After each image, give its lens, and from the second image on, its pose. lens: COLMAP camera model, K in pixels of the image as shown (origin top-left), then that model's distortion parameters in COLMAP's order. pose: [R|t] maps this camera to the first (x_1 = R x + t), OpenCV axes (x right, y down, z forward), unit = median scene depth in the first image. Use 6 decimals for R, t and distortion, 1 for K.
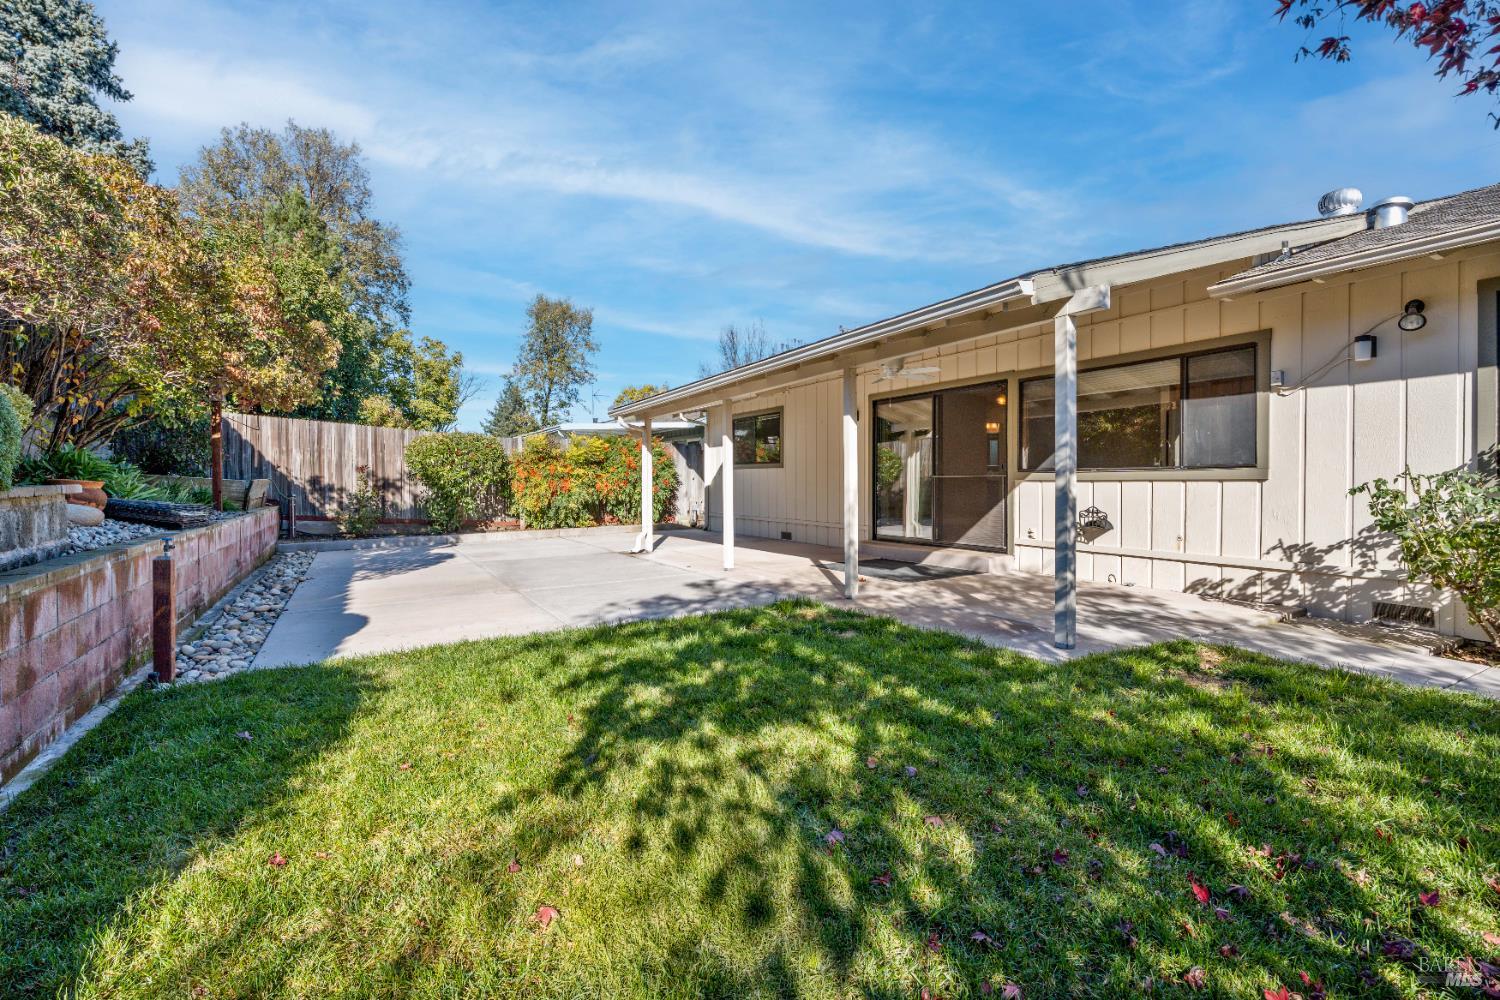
lens RADIAL K [[742.8, 0, 752.5], [0, 742.8, 496.9], [0, 0, 1]] dist [0.000915, -0.000059]
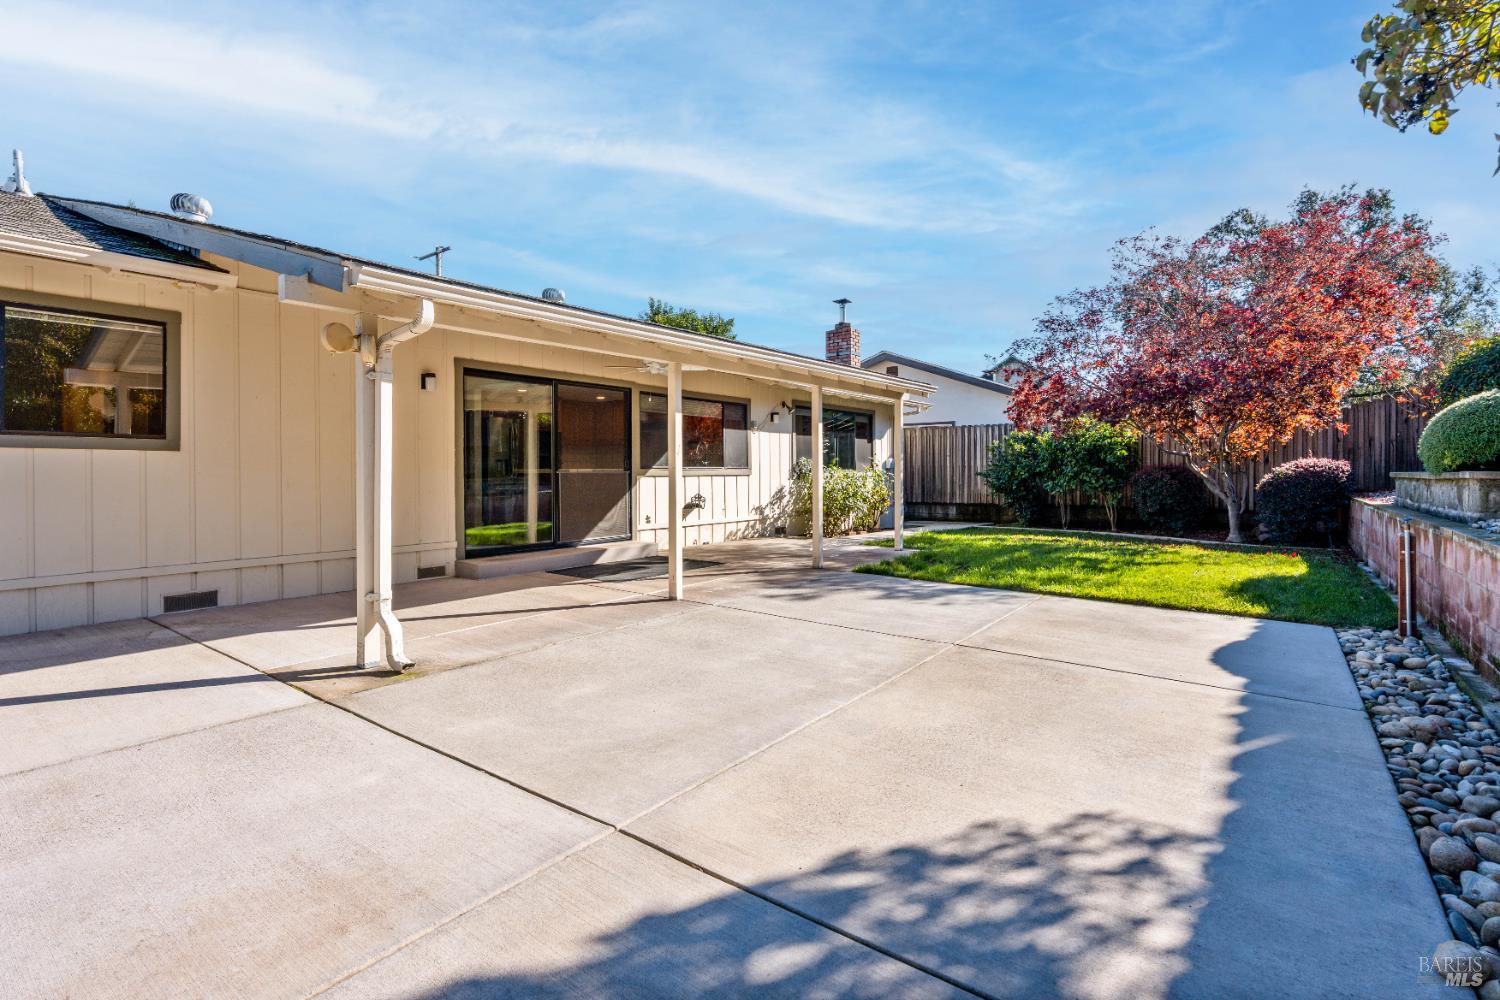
lens RADIAL K [[742.8, 0, 724.0], [0, 742.8, 470.6], [0, 0, 1]] dist [0.000915, -0.000059]
pose [[-0.416805, 0.009721, 0.908944, -0.491060], [0.027740, 0.999613, 0.002030, -0.018483], [-0.908573, 0.026060, -0.416913, 0.870827]]
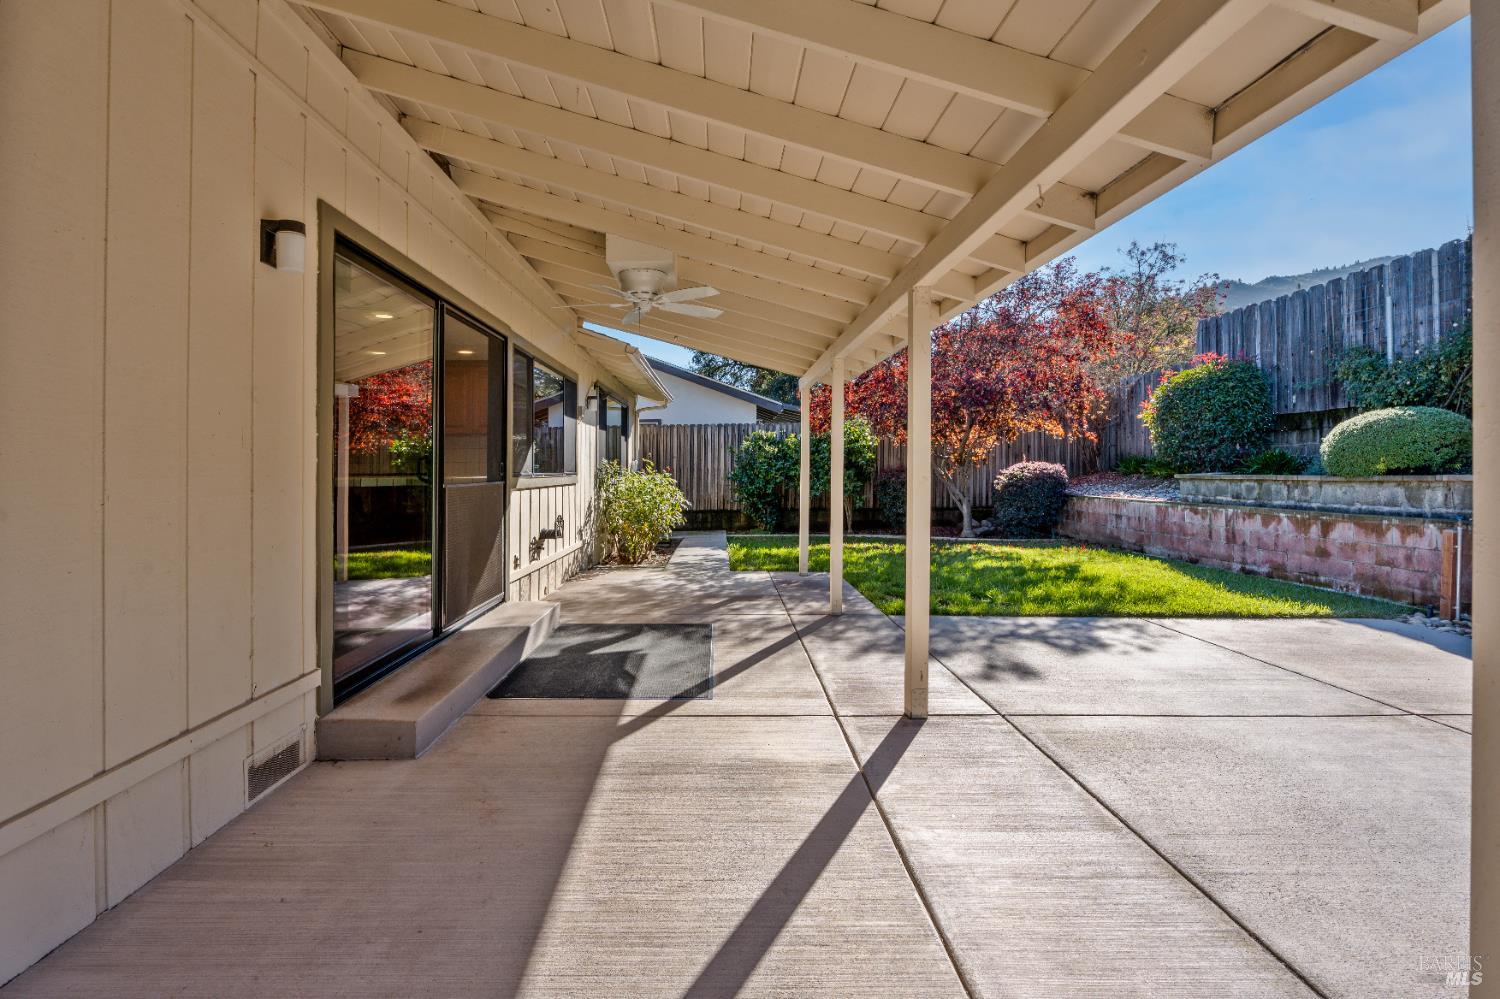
lens RADIAL K [[742.8, 0, 738.3], [0, 742.8, 463.9], [0, 0, 1]] dist [0.000915, -0.000059]
pose [[-0.896205, 0.019651, 0.443205, -0.082563], [0.026650, 0.999599, 0.009569, -0.029458], [-0.442839, 0.020388, -0.896369, 0.967547]]
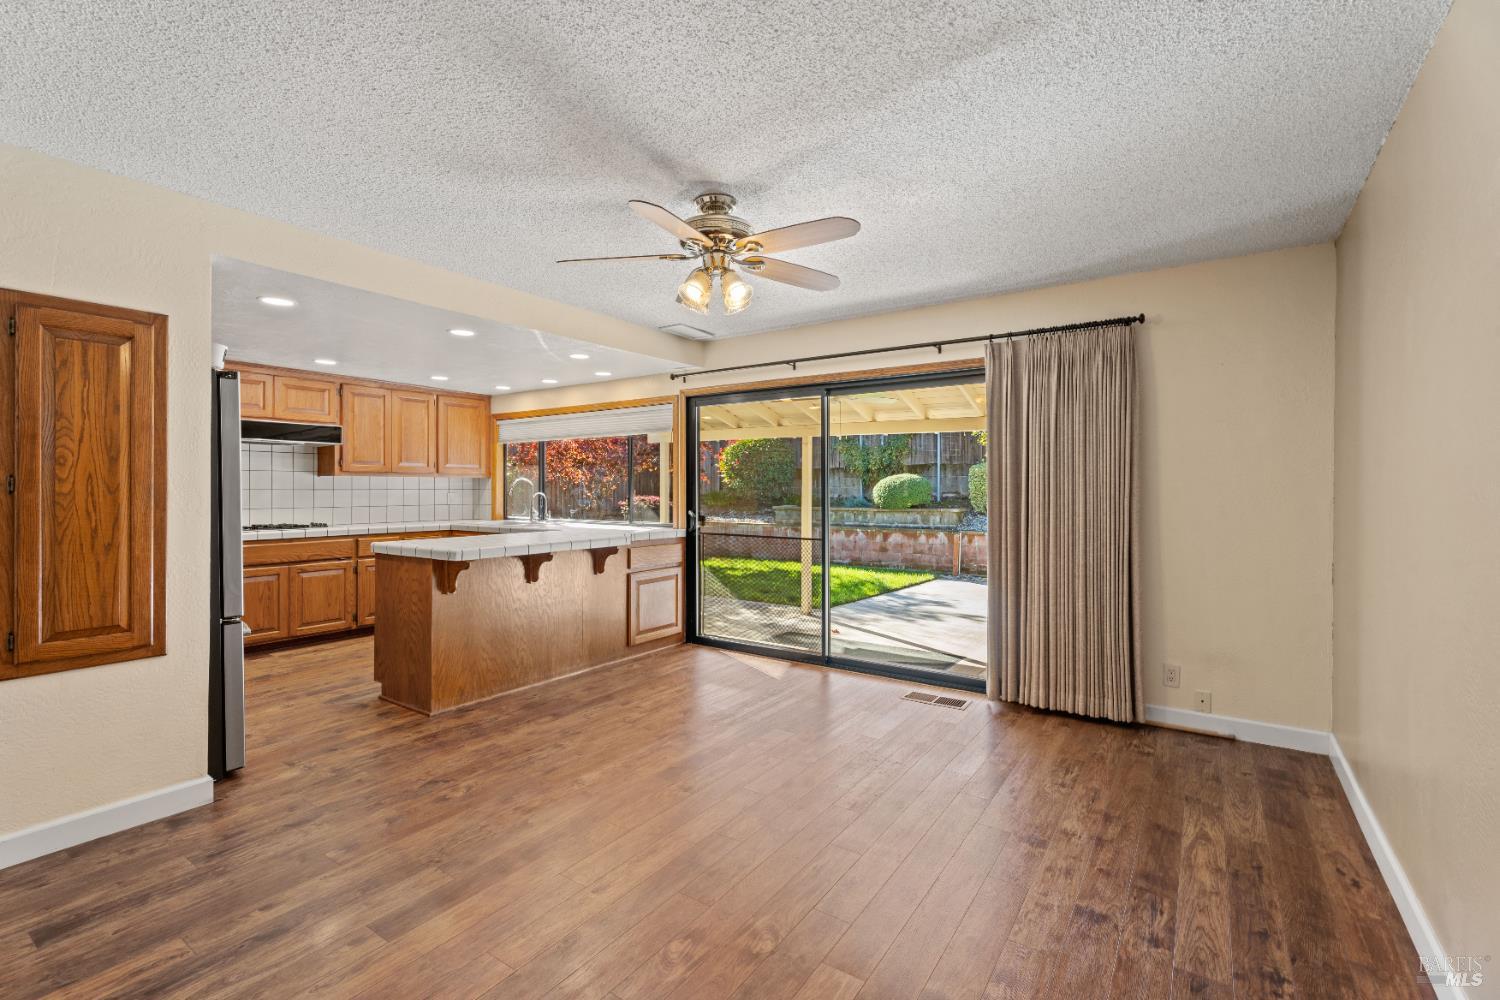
lens RADIAL K [[671.7, 0, 745.5], [0, 671.7, 490.5], [0, 0, 1]] dist [0.000111, 0.001008]
pose [[-0.892731, 0.008711, -0.450507, 0.383415], [-0.004896, 0.999567, 0.029030, -0.056637], [0.450564, 0.028122, -0.892301, 1.037412]]
